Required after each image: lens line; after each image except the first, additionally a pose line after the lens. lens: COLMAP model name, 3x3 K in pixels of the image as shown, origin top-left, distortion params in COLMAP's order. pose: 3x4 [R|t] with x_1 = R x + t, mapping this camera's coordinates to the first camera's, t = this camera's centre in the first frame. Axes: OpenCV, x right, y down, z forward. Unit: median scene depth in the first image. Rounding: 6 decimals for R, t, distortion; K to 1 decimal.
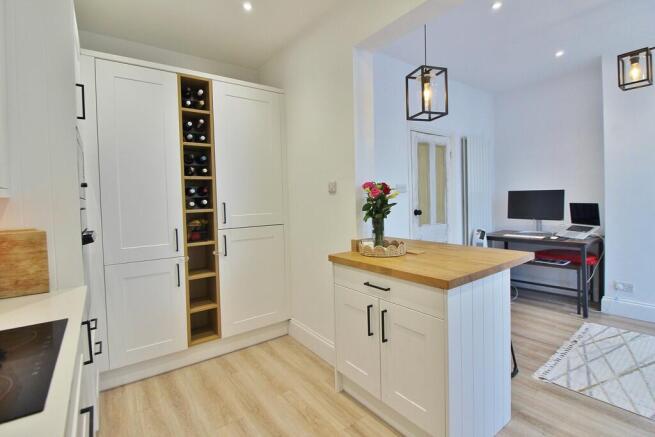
lens RADIAL K [[305.4, 0, 325.1], [0, 305.4, 208.1], [0, 0, 1]] dist [-0.002898, -0.013085]
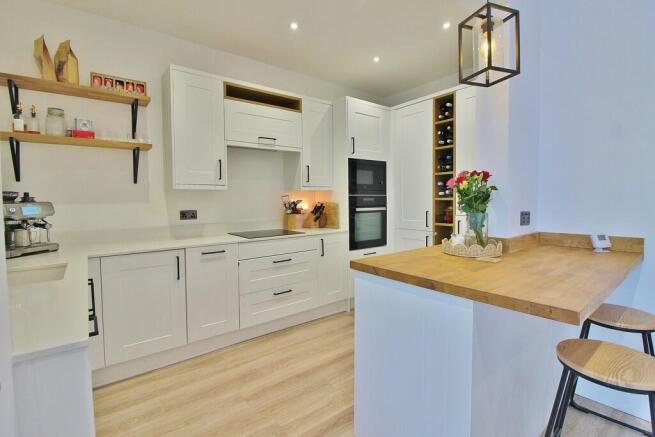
lens RADIAL K [[302.9, 0, 330.9], [0, 302.9, 209.7], [0, 0, 1]] dist [0.003204, -0.008113]
pose [[0.040196, 0.063060, -0.997200, 0.861665], [-0.025392, 0.997749, 0.062071, -0.012995], [0.998869, 0.022826, 0.041707, 0.478721]]
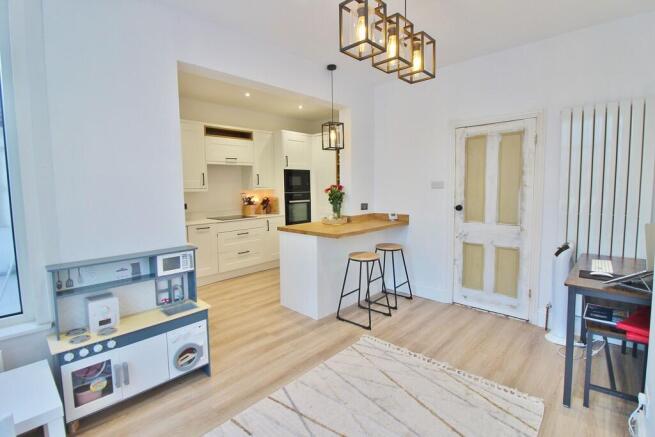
lens RADIAL K [[302.9, 0, 330.9], [0, 302.9, 209.7], [0, 0, 1]] dist [0.003204, -0.008113]
pose [[0.193418, 0.102198, -0.975779, 1.652906], [-0.024828, 0.994751, 0.099264, -0.094987], [0.980802, 0.005027, 0.194941, 0.516382]]
